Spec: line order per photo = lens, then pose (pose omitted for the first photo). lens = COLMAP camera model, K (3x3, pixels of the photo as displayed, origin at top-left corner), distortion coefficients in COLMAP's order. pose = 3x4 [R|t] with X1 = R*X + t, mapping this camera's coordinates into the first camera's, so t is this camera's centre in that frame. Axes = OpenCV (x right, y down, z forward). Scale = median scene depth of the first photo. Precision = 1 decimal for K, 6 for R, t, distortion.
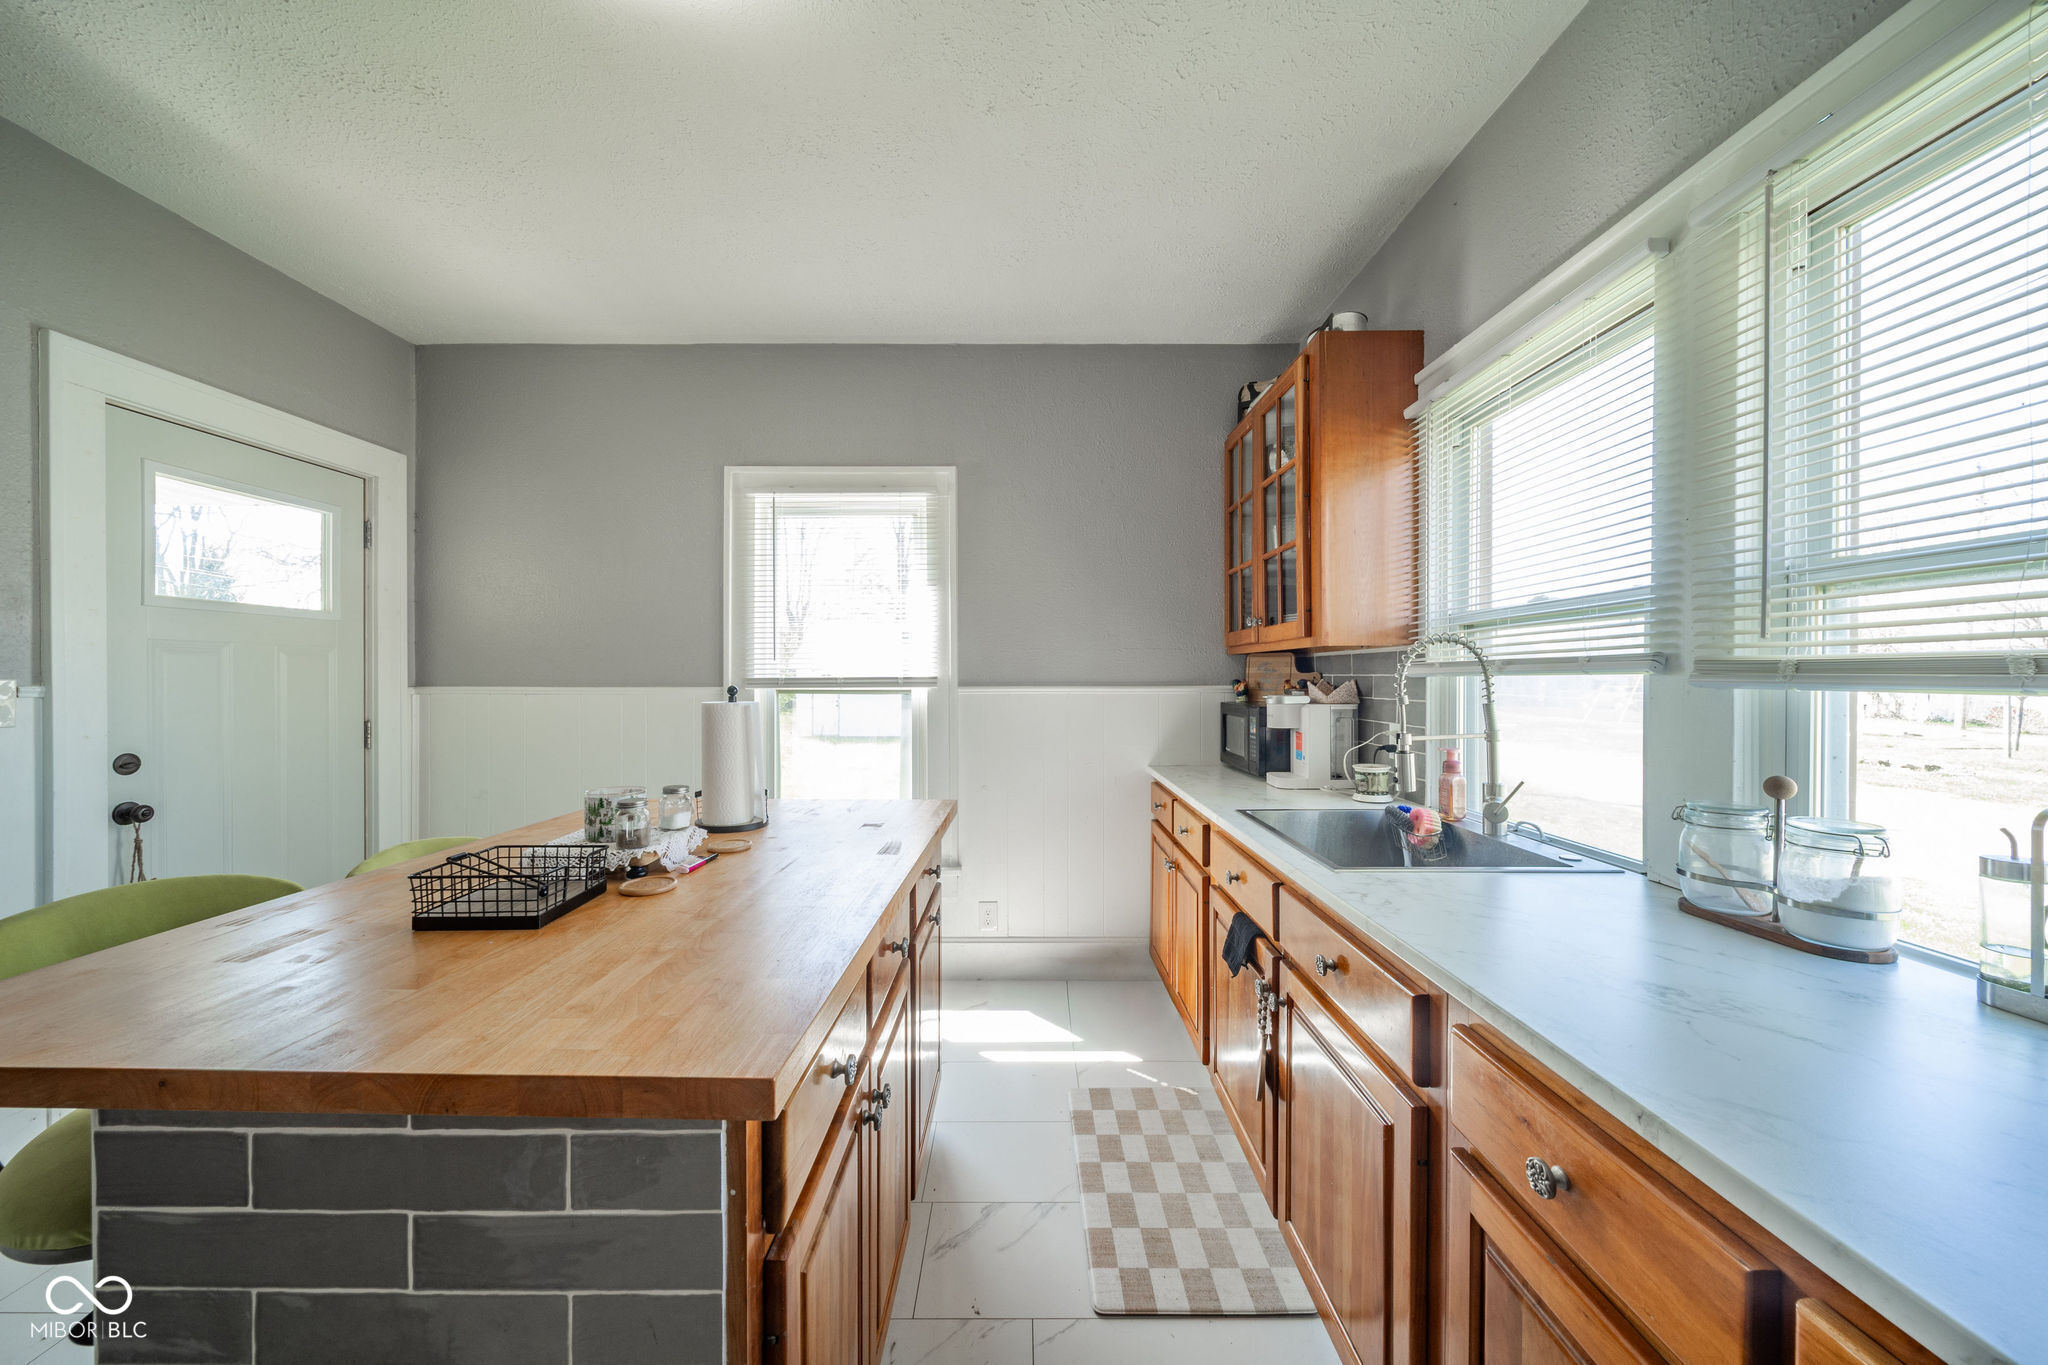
lens RADIAL K [[775.7, 0, 1027.1], [0, 775.7, 675.4], [0, 0, 1]] dist [-0.000732, -0.001241]
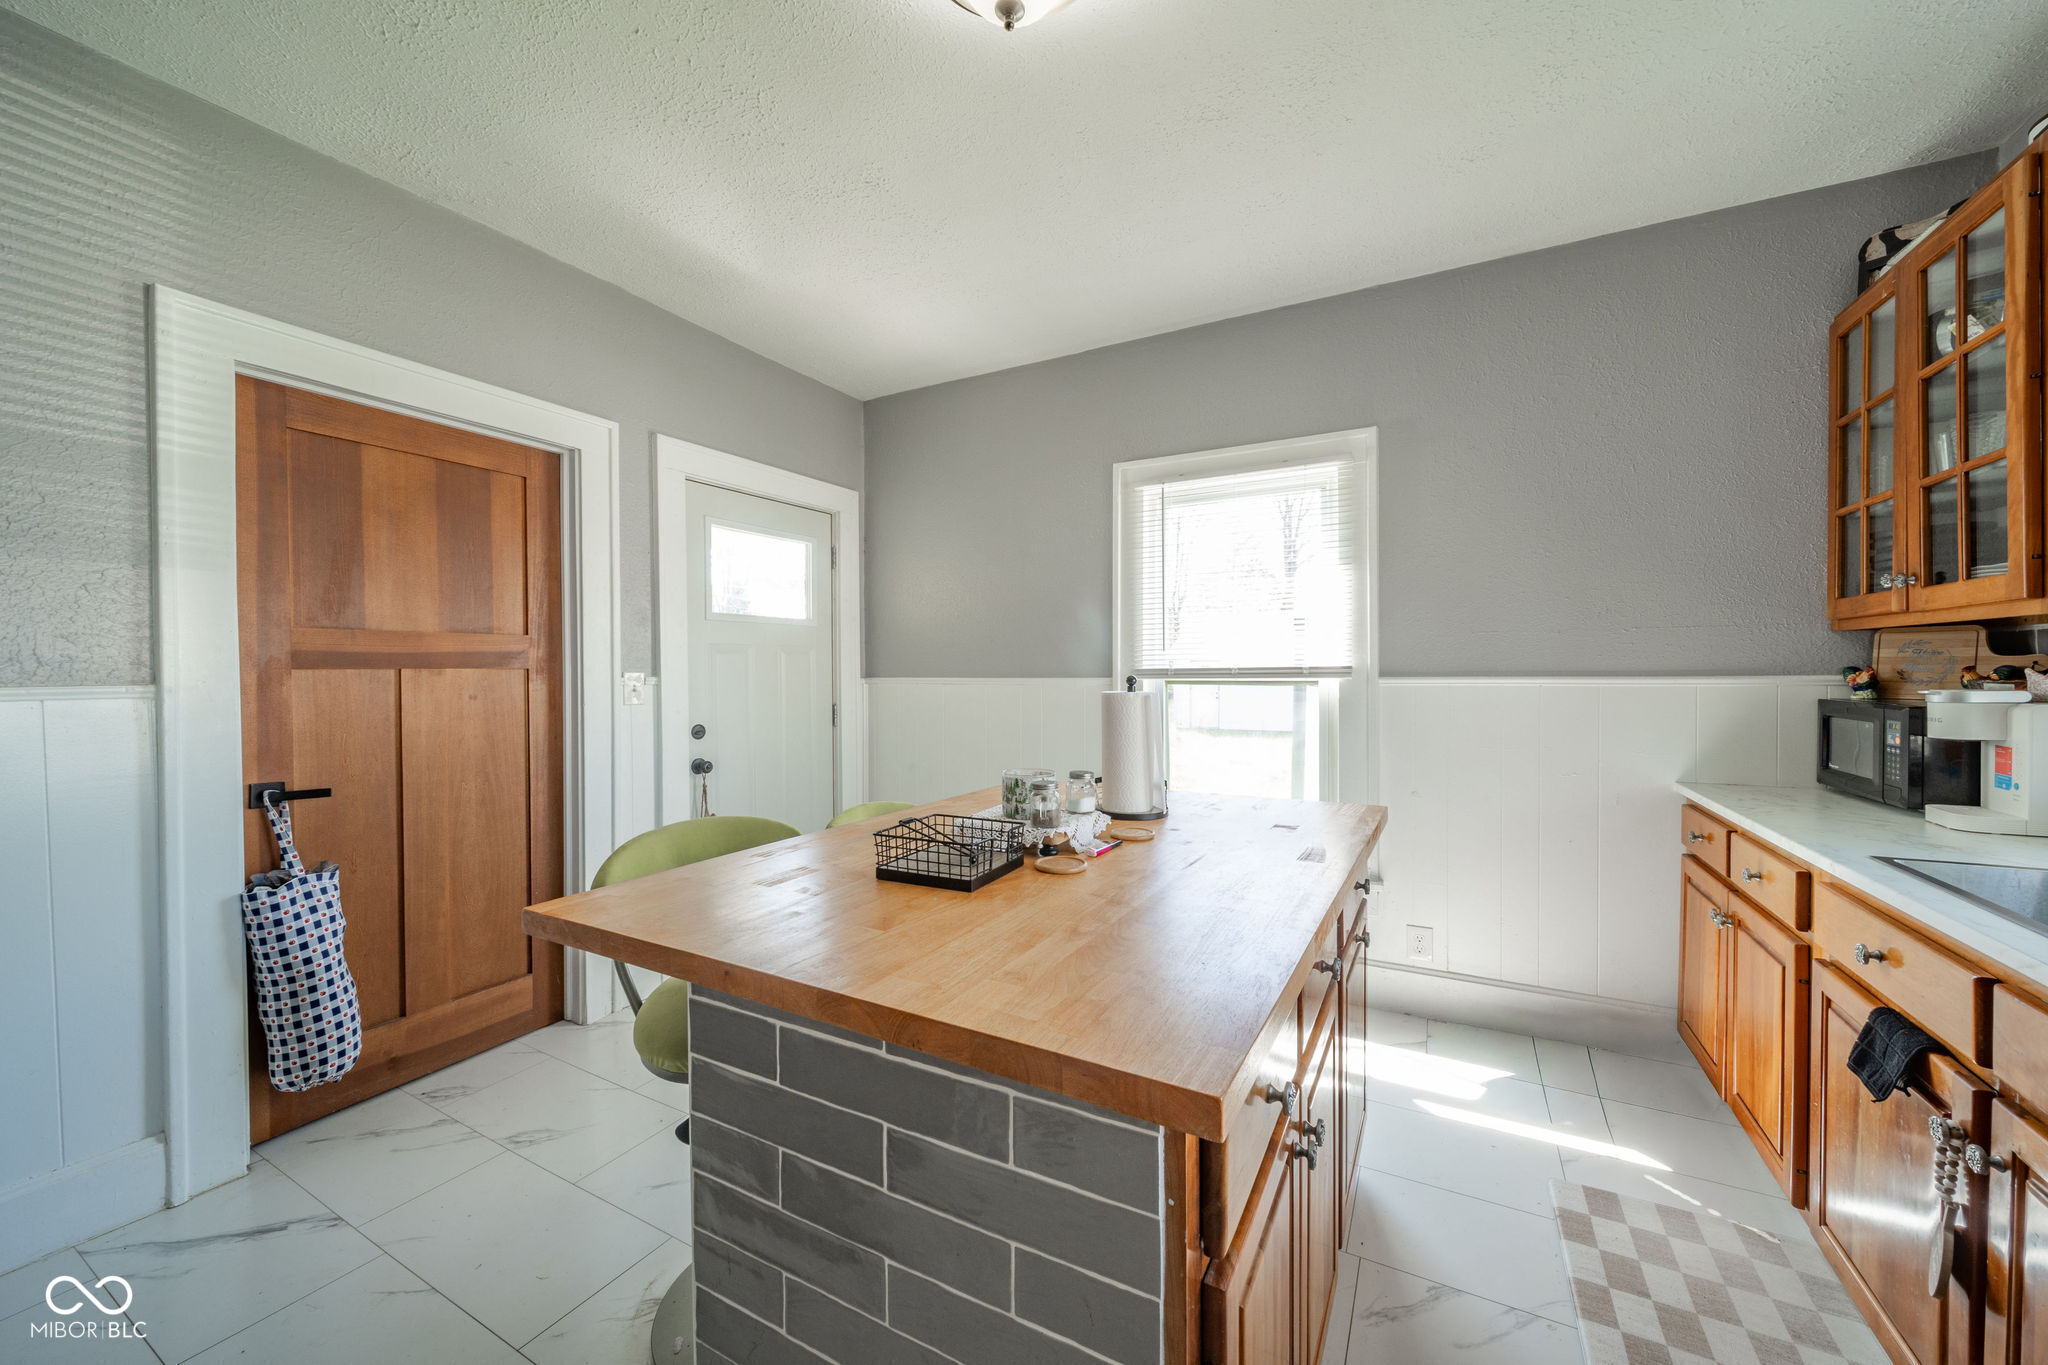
lens RADIAL K [[765.2, 0, 1024.0], [0, 765.2, 682.5], [0, 0, 1]] dist [-0.001306, -0.000364]
pose [[0.897040, 0.006828, -0.441897, -0.092522], [0.000842, 0.999852, 0.017158, 0.007095], [0.441949, -0.015763, 0.896902, 0.060046]]
